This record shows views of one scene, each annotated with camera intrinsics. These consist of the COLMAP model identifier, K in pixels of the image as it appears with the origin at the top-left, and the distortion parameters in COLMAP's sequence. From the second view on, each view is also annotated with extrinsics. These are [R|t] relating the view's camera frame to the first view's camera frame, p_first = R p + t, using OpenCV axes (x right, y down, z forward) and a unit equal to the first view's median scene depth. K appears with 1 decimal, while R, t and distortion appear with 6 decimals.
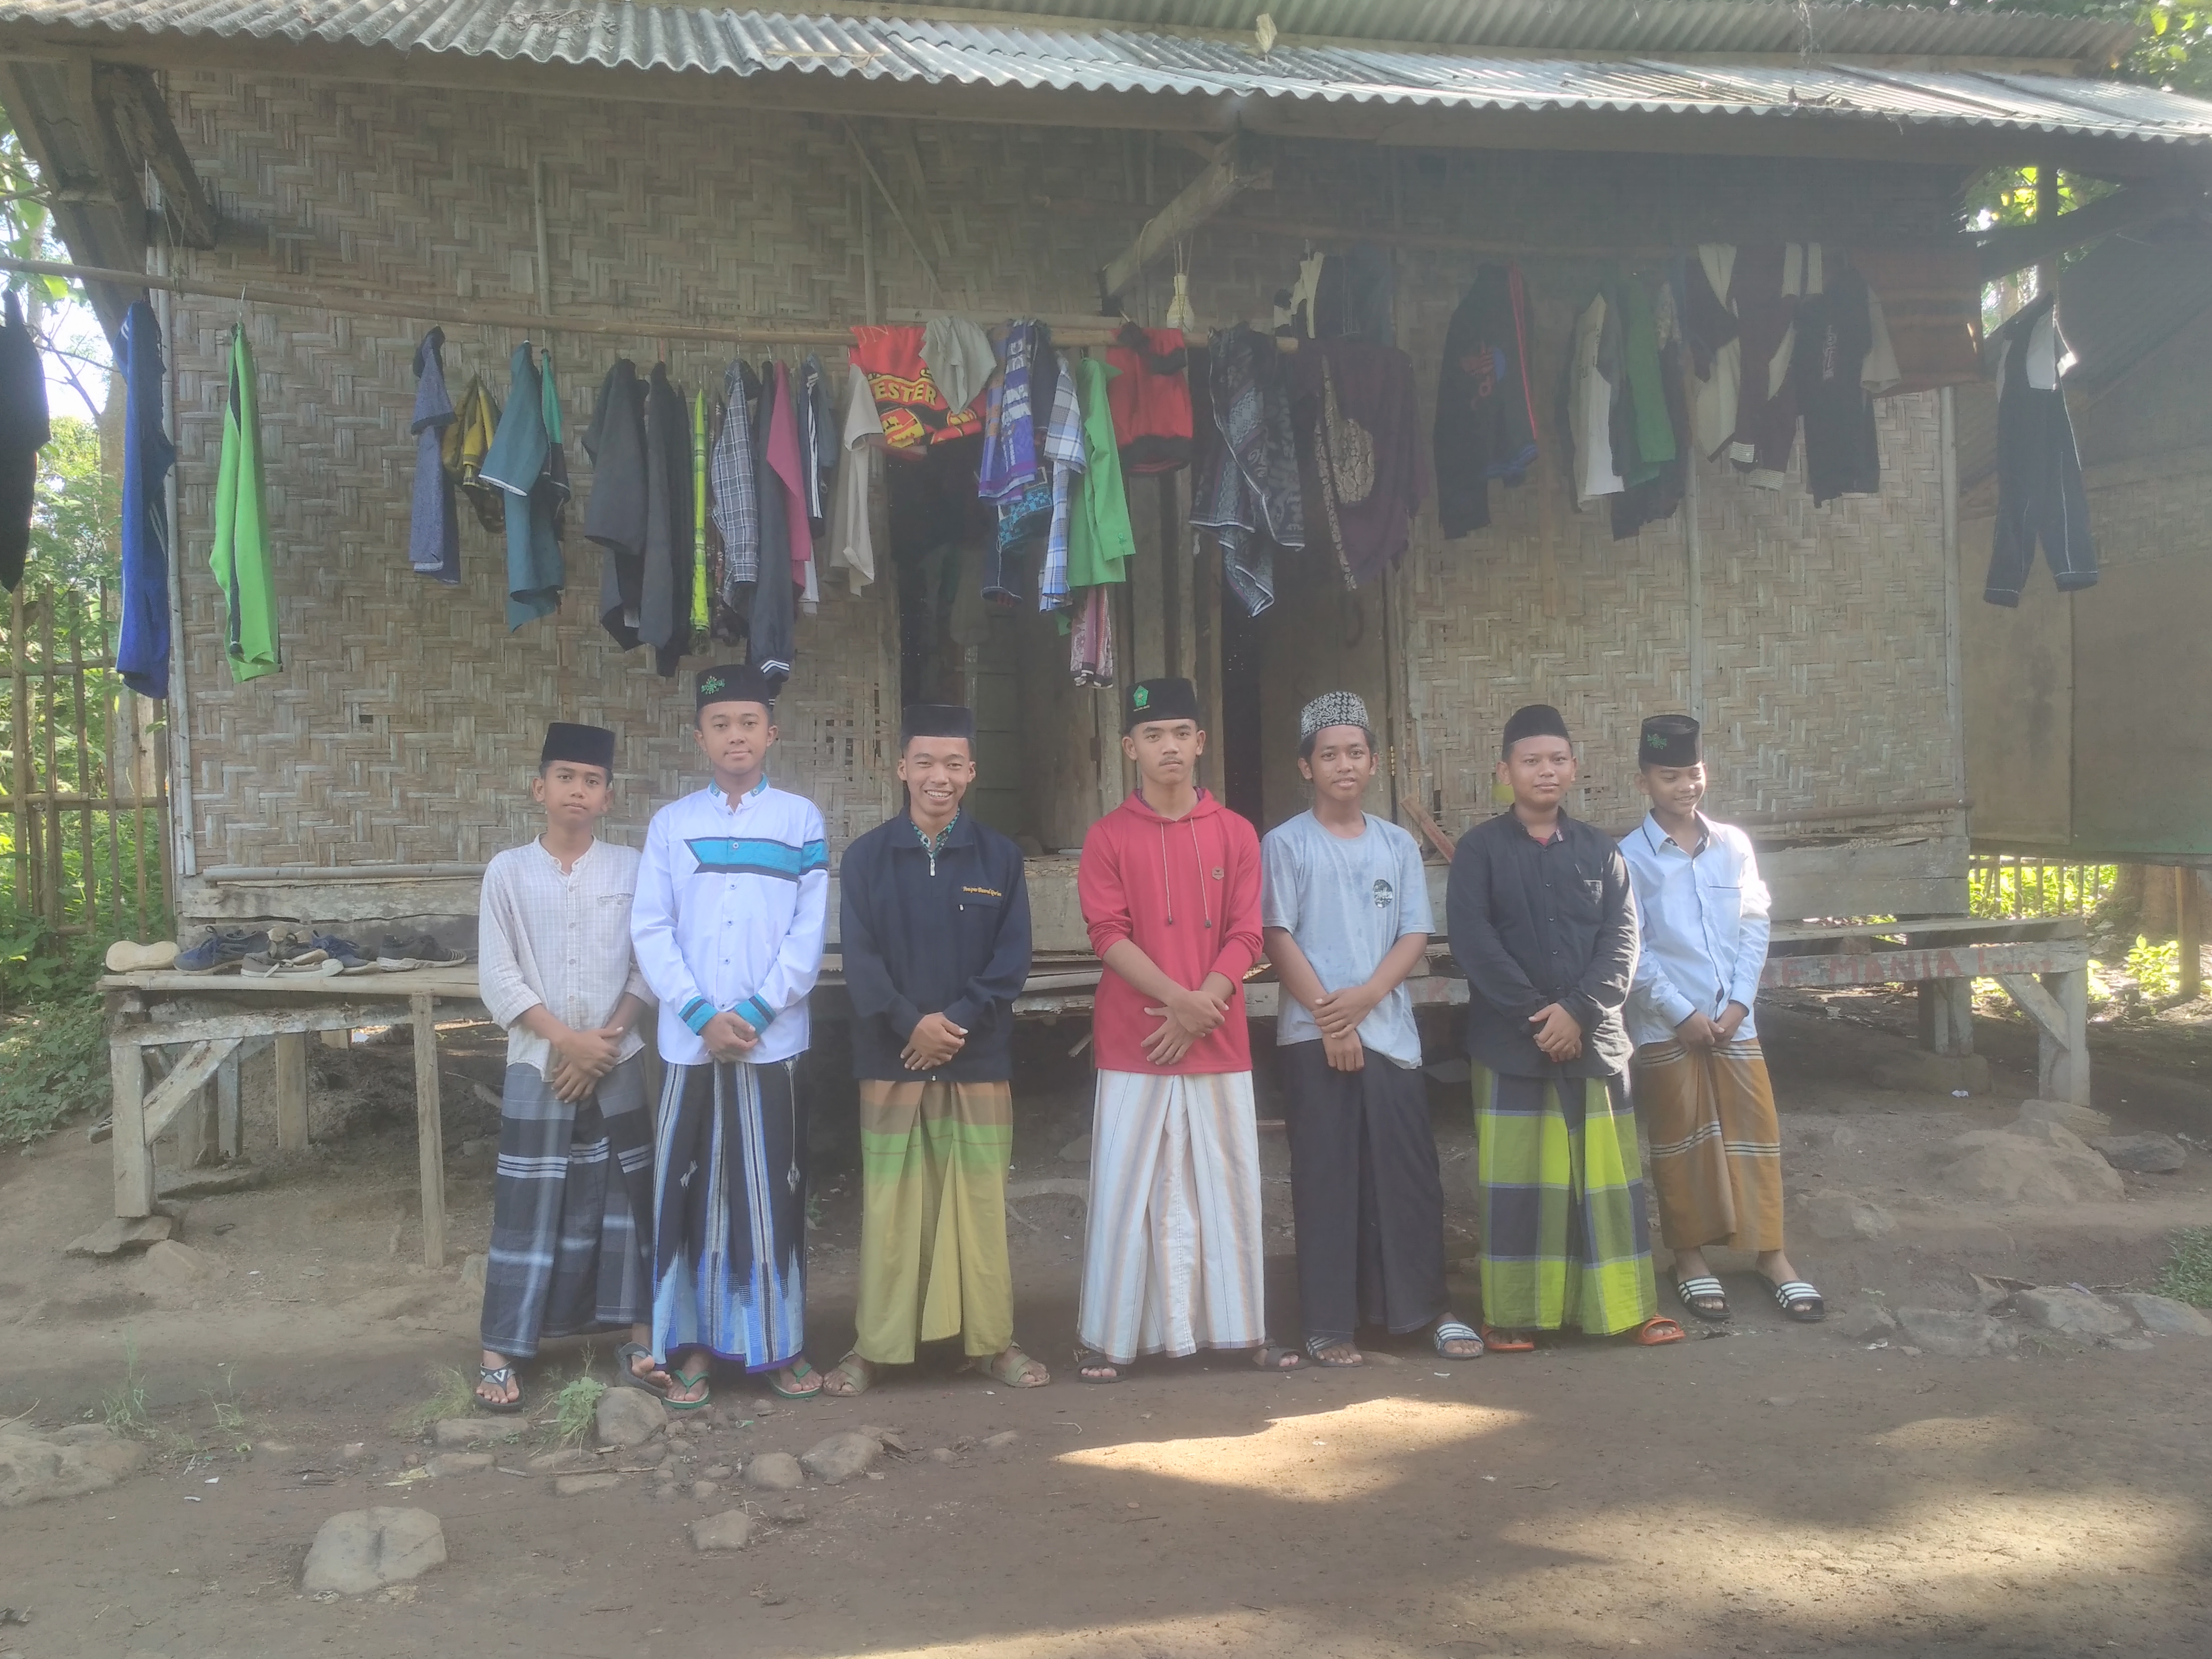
lens RADIAL K [[2213.1, 0, 1106.0], [0, 2213.1, 829.5], [0, 0, 1]] dist [0.108806, -0.229649]
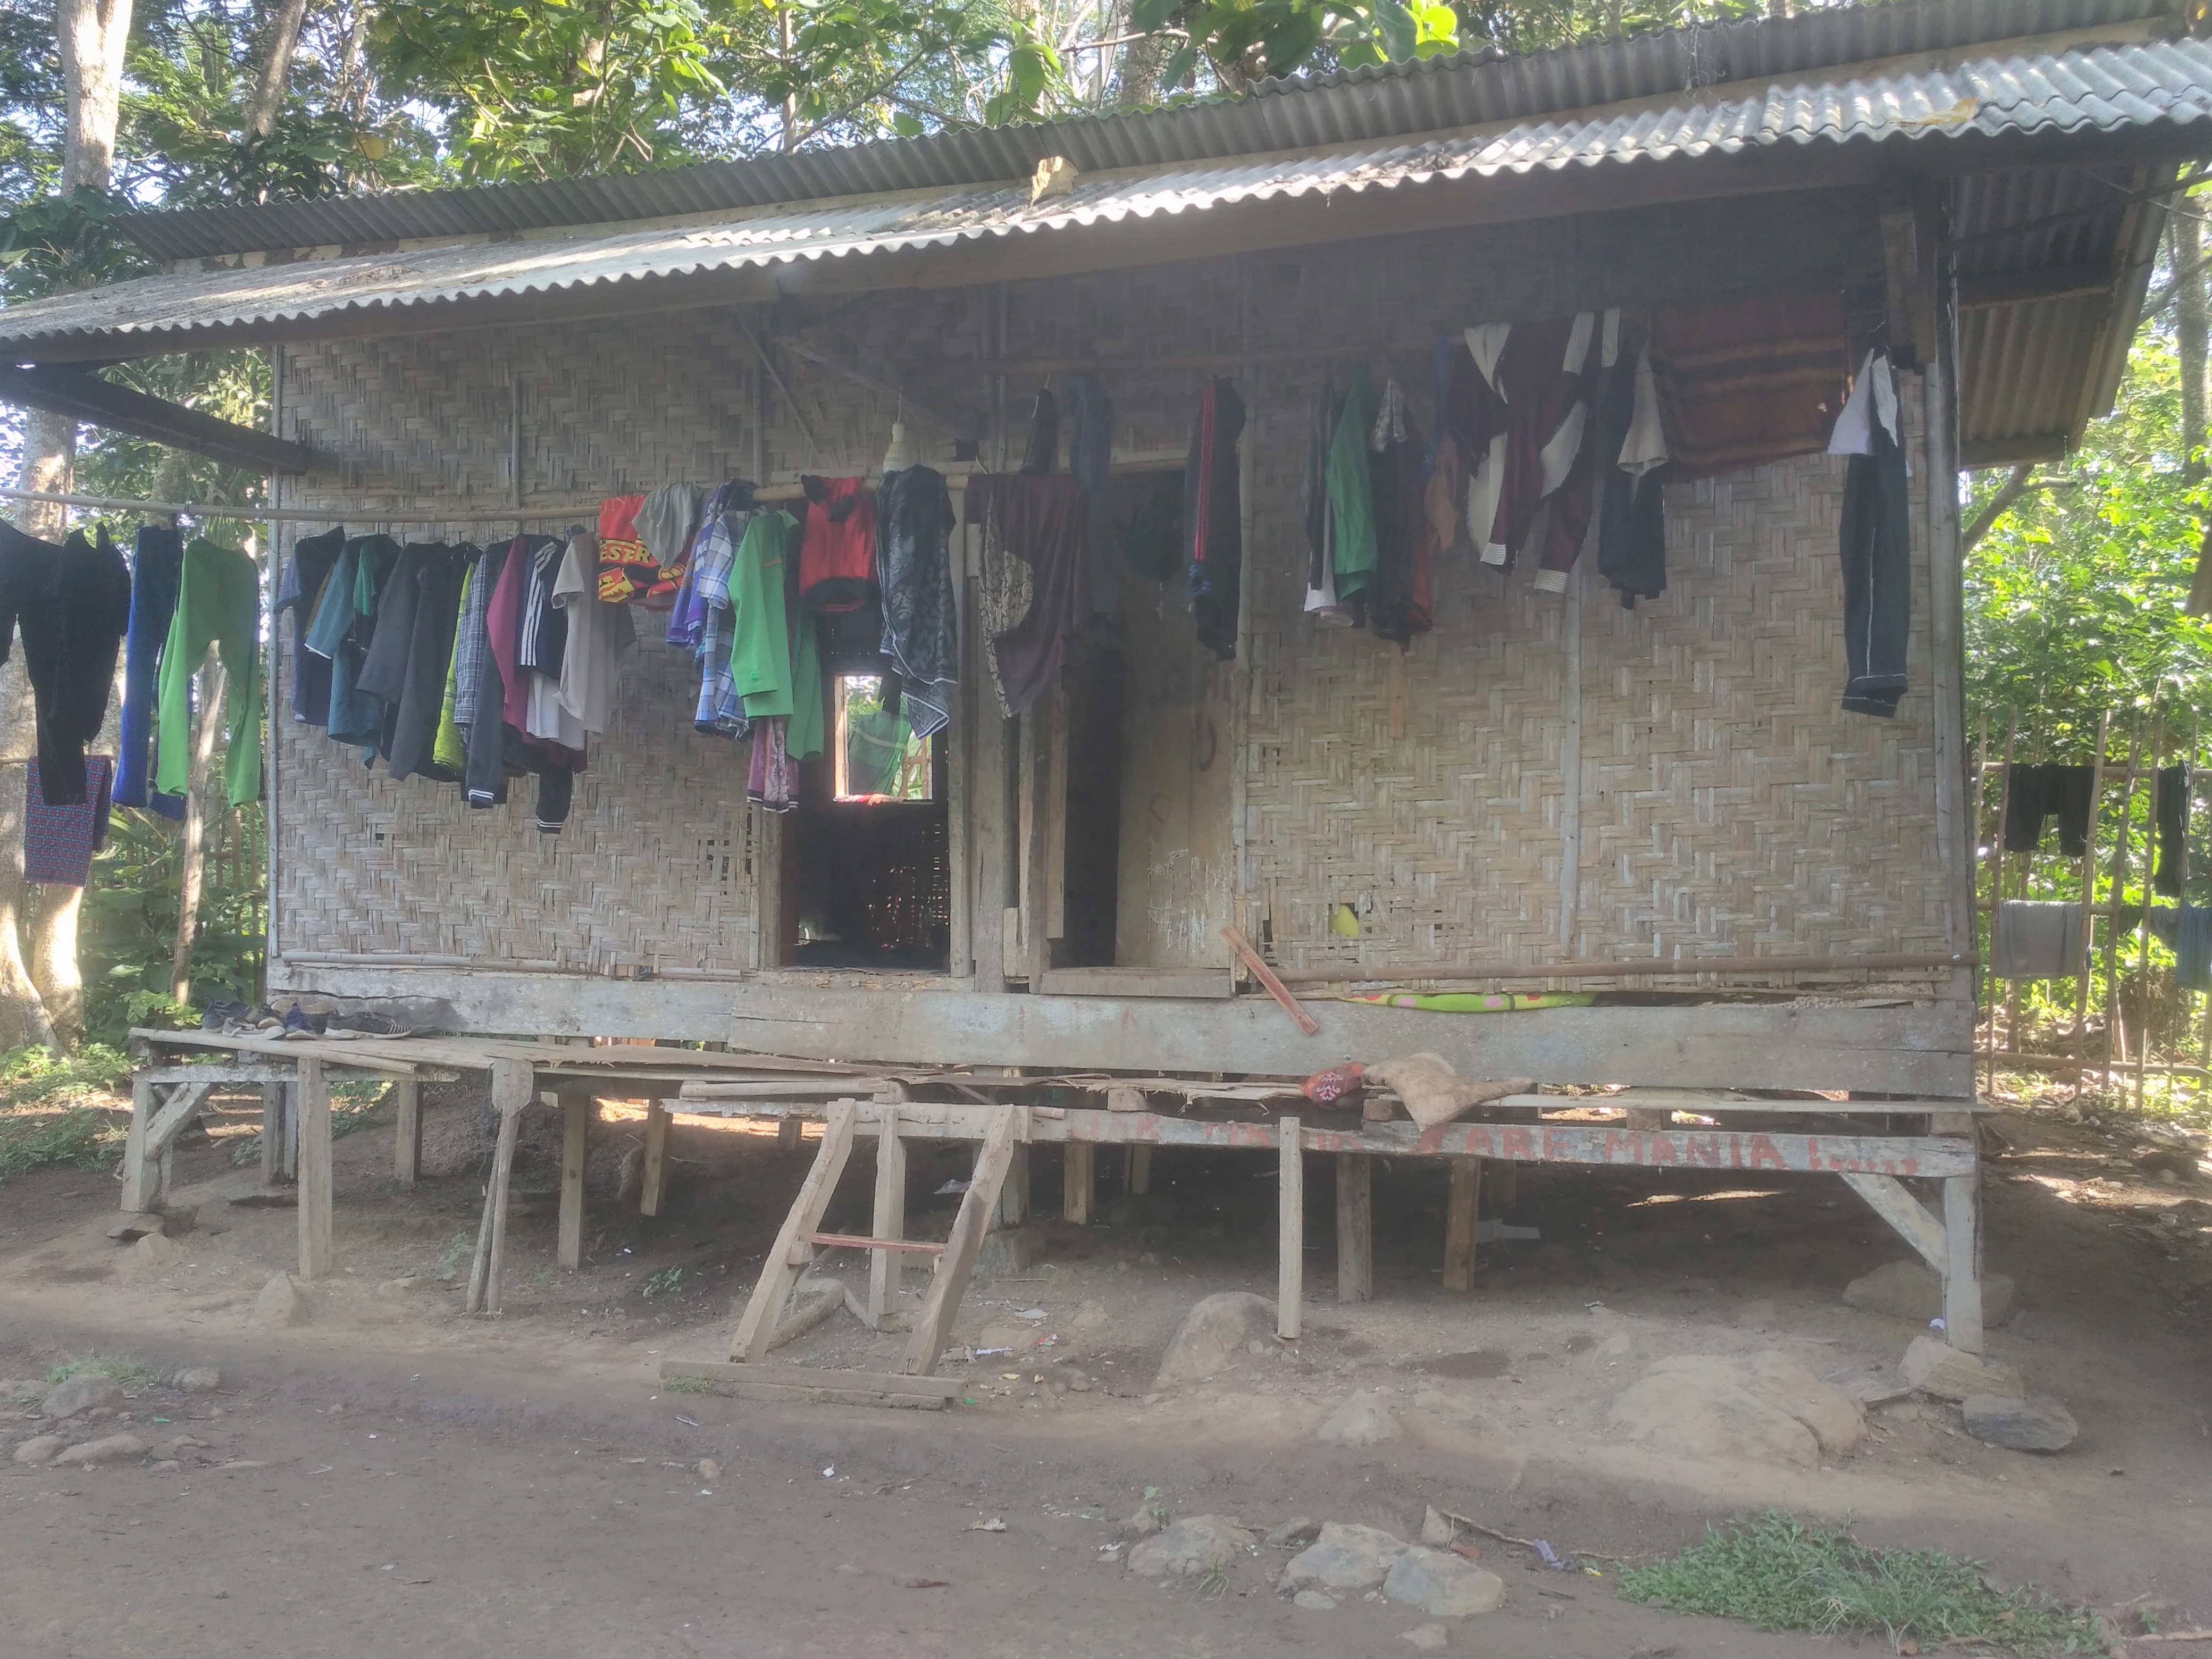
lens RADIAL K [[2181.7, 0, 1106.0], [0, 2181.7, 829.5], [0, 0, 1]] dist [0.162236, -0.407377]
pose [[0.827944, 0.008563, -0.560745, 0.624779], [-0.035272, 0.998699, -0.036830, -0.019914], [0.559700, 0.050272, 0.827169, 0.182859]]
